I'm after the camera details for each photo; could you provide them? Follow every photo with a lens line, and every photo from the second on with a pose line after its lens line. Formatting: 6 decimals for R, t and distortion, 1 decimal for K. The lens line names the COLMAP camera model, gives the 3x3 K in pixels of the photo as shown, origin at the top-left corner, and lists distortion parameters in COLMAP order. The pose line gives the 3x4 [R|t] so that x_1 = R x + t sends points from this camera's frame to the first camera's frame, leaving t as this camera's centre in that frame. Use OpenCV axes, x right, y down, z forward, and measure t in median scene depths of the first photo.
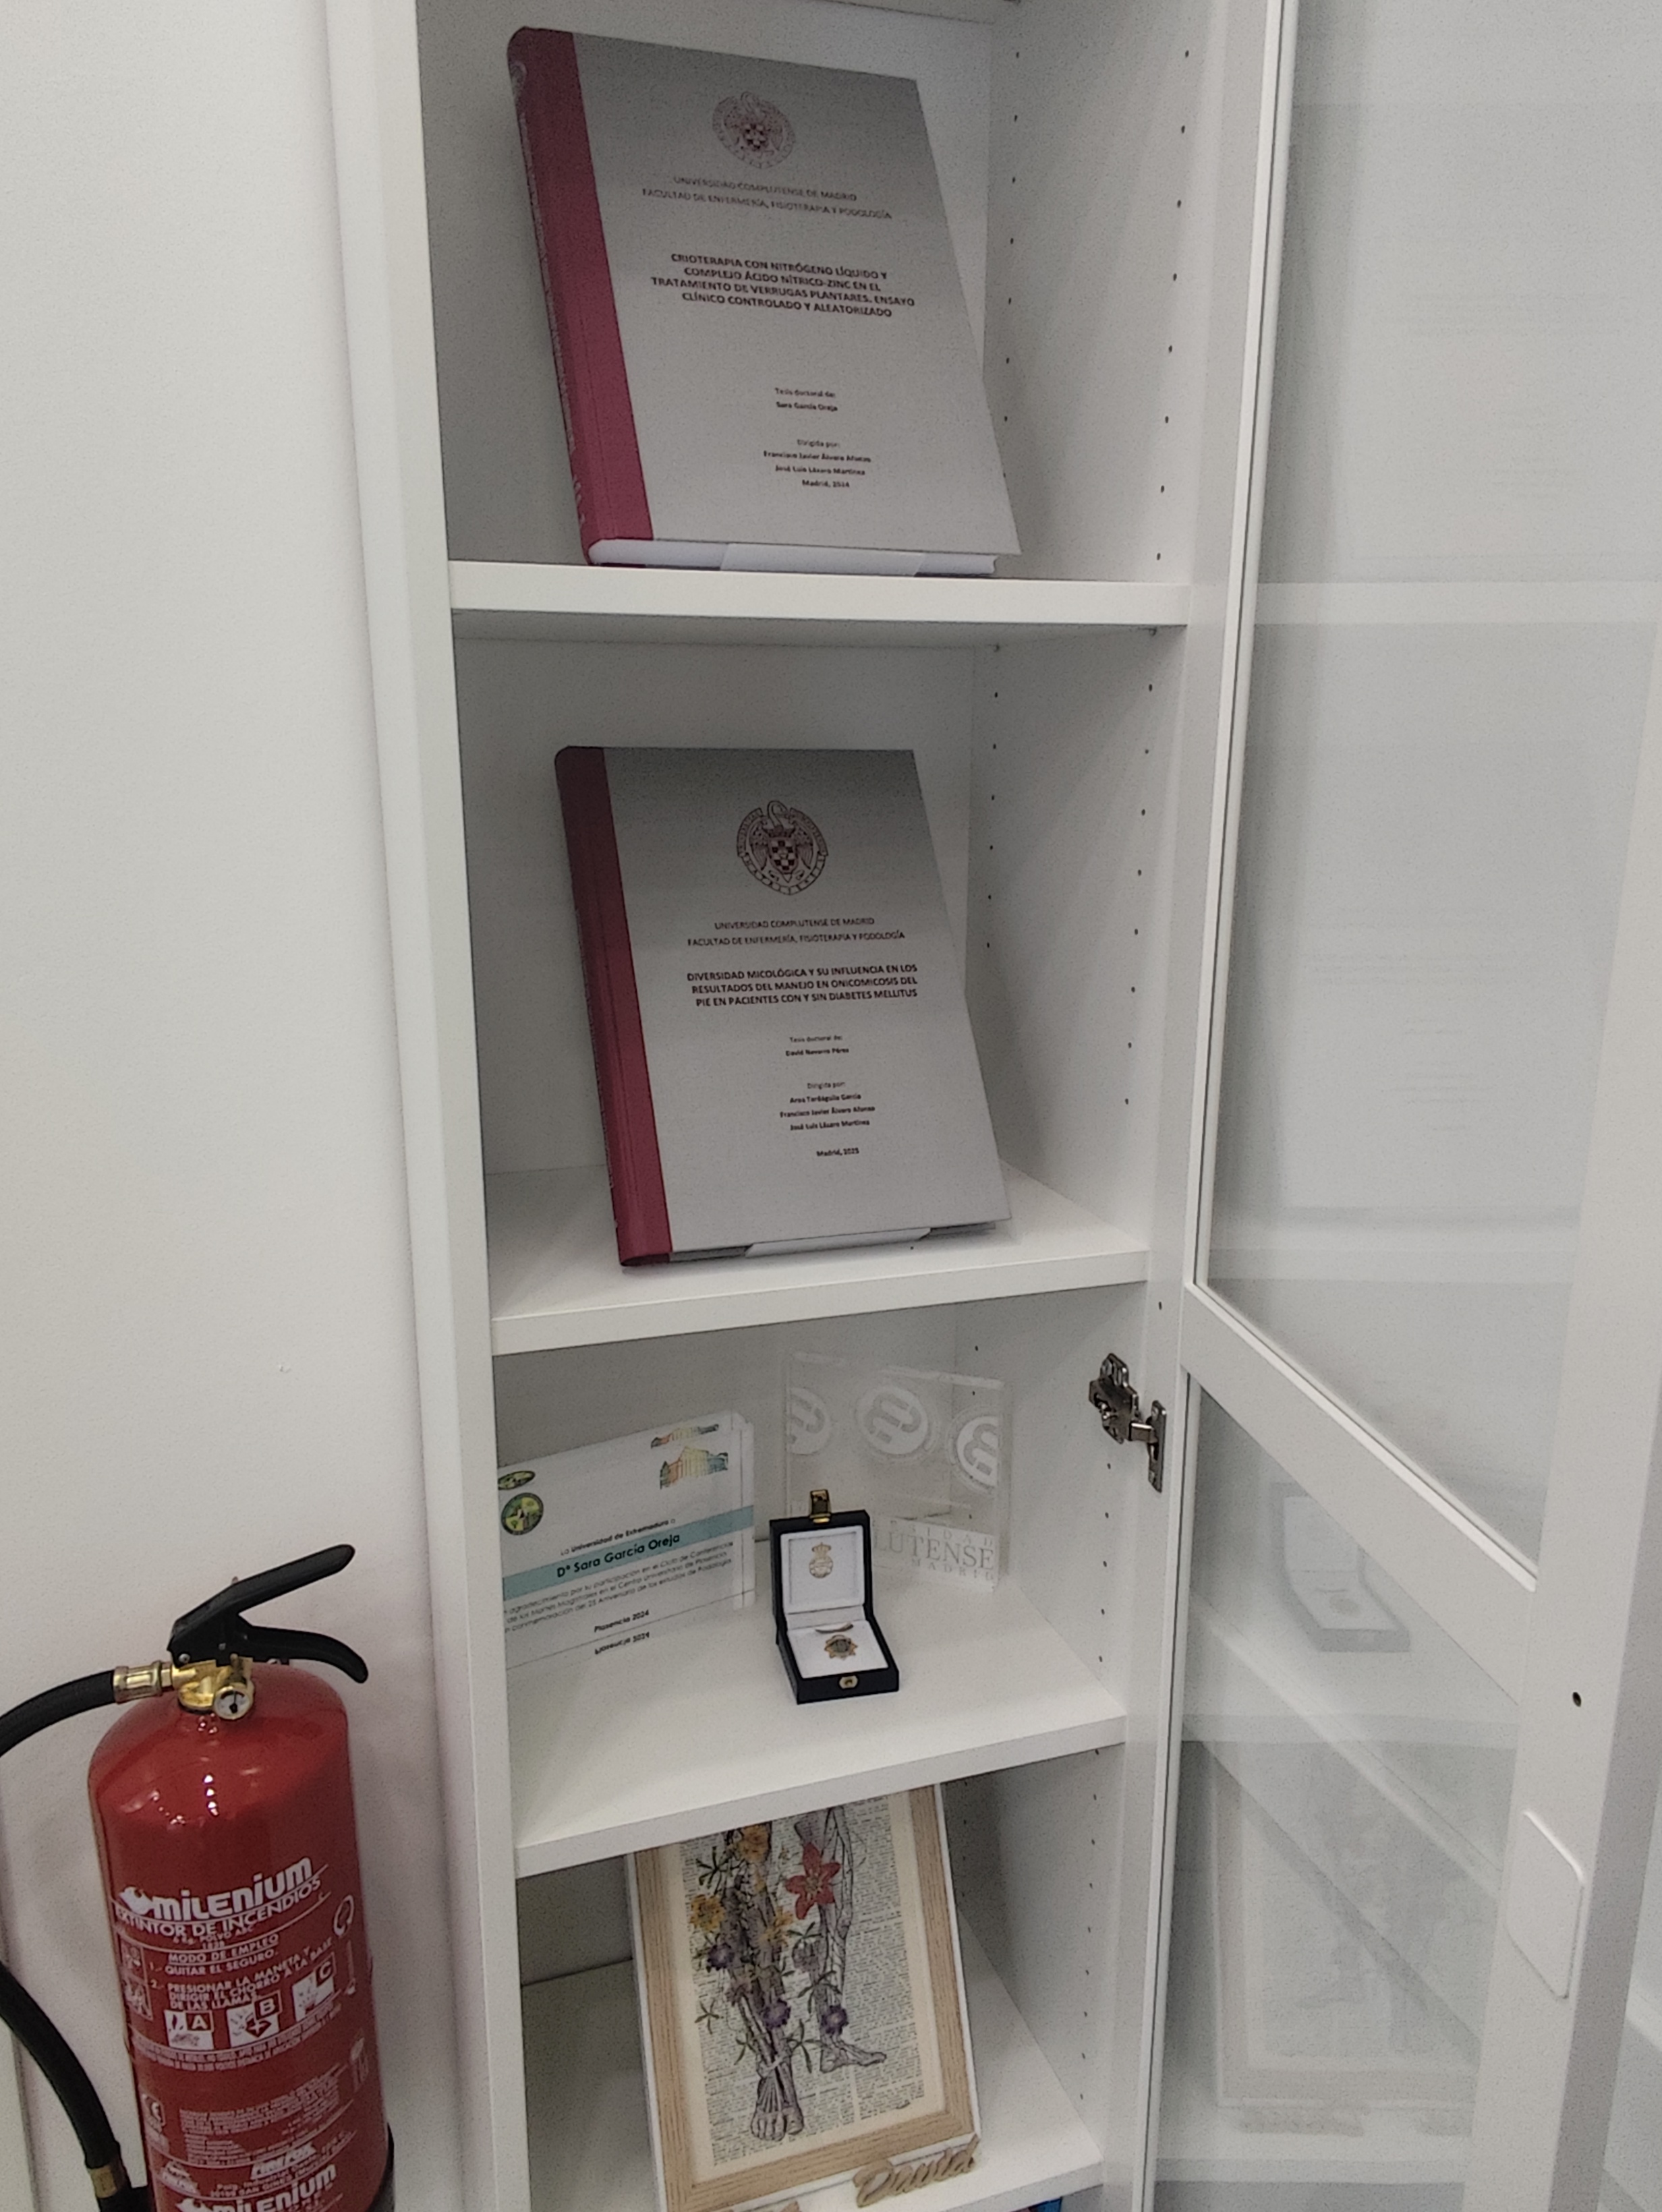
lens RADIAL K [[1480.0, 0, 829.8], [0, 1480.0, 1113.1], [0, 0, 1]] dist [-0.002802, -0.001433]
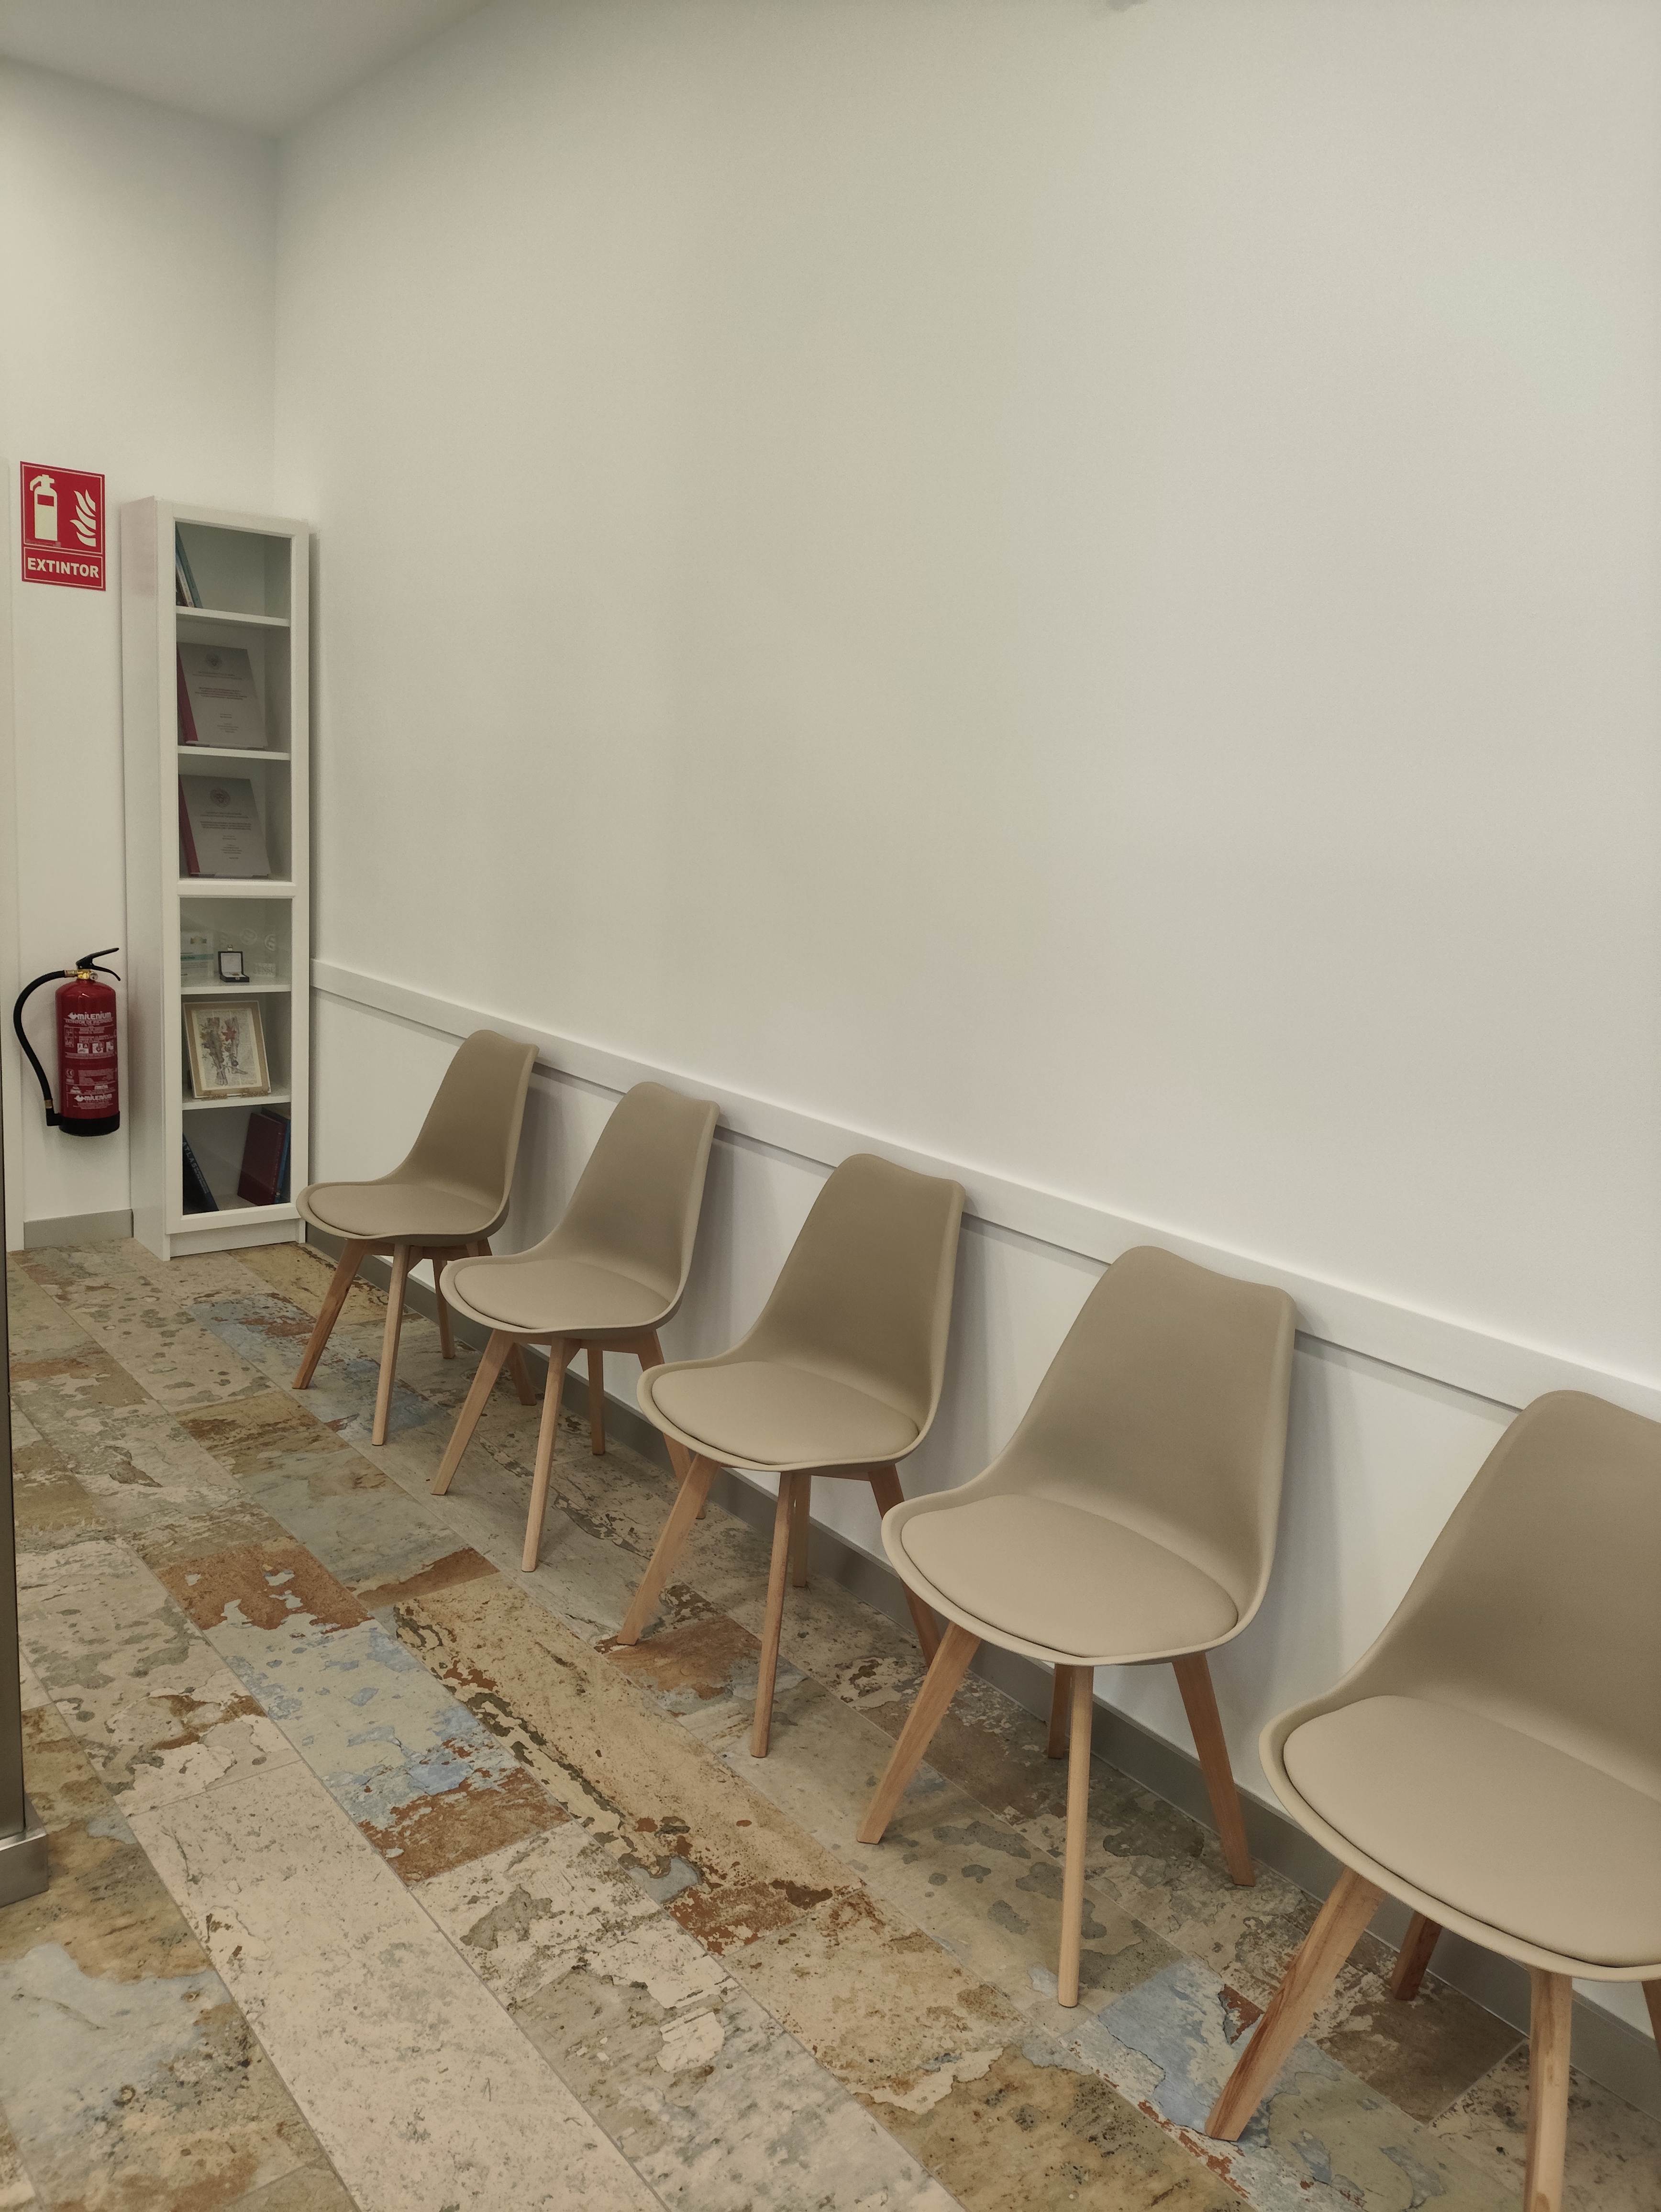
lens RADIAL K [[1609.5, 0, 831.6], [0, 1609.5, 1099.0], [0, 0, 1]] dist [0.012114, 0.003319]
pose [[0.936046, -0.008230, 0.351782, -0.025040], [0.010486, 0.999935, -0.004509, 0.818751], [-0.351722, 0.007909, 0.936071, -4.459260]]
